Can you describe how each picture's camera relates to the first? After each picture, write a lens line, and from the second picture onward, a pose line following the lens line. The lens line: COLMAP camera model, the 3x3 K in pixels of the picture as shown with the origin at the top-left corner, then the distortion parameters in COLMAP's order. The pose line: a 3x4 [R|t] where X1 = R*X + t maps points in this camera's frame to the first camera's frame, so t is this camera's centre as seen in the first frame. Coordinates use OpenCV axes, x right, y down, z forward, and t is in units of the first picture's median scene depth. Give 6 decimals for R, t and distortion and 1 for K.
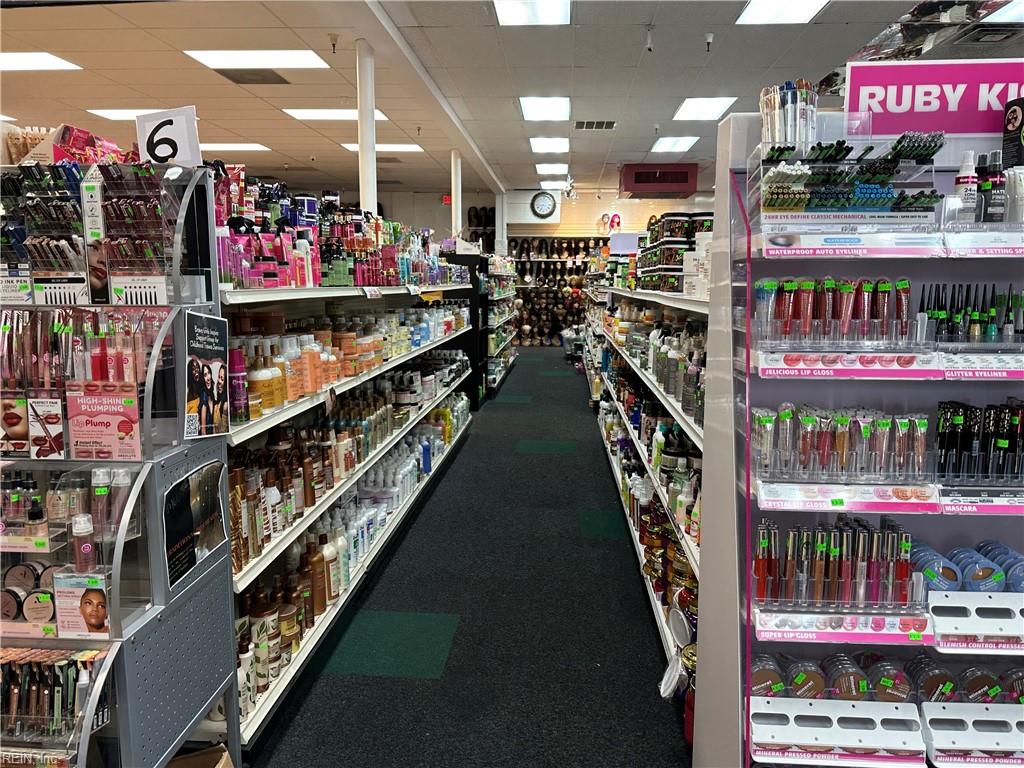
lens RADIAL K [[778.8, 0, 509.4], [0, 778.8, 388.5], [0, 0, 1]] dist [0.032025, -0.020044]
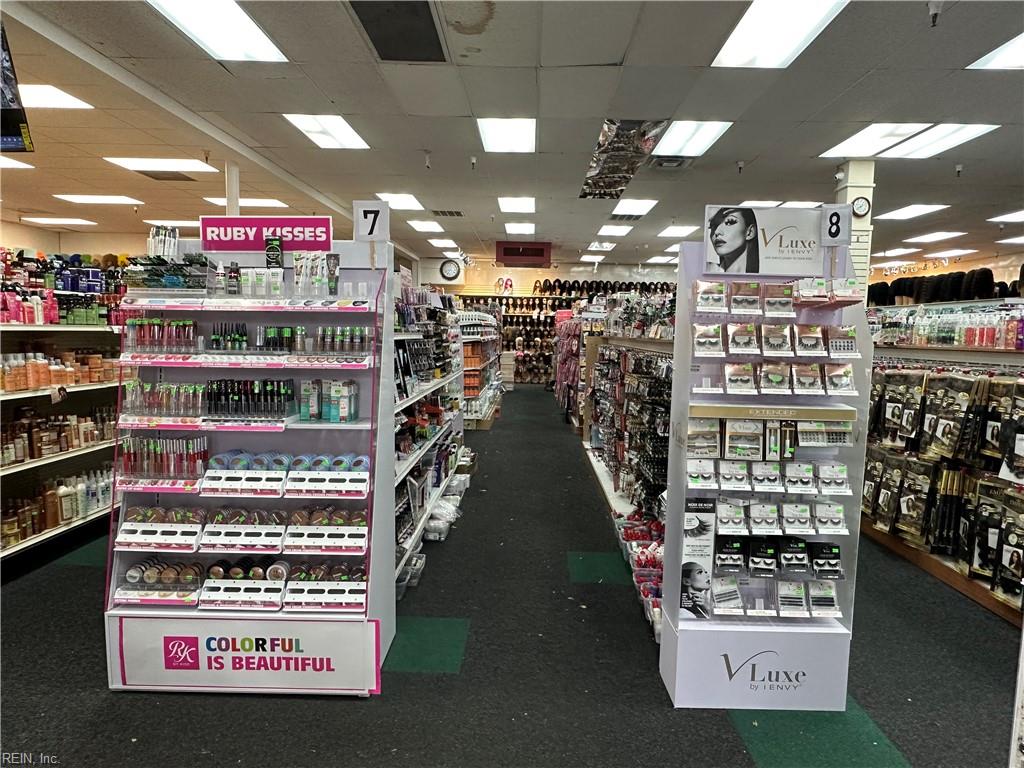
lens RADIAL K [[659.6, 0, 517.9], [0, 659.6, 388.1], [0, 0, 1]] dist [-0.003492, 0.004495]
pose [[0.999069, 0.009029, 0.042194, 1.189206], [-0.006862, 0.998664, -0.051221, 0.117822], [-0.042600, 0.050884, 0.997796, -0.731973]]
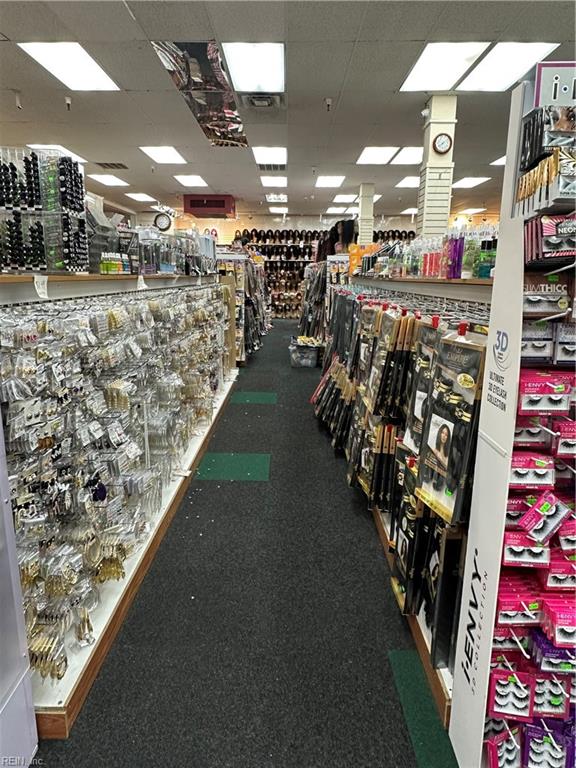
lens RADIAL K [[494.7, 0, 286.9], [0, 494.7, 381.5], [0, 0, 1]] dist [-0.003492, 0.004495]
pose [[0.998585, -0.012466, 0.051702, 2.492696], [0.008597, 0.997192, 0.074393, 0.030075], [-0.052484, -0.073843, 0.995888, 0.118115]]
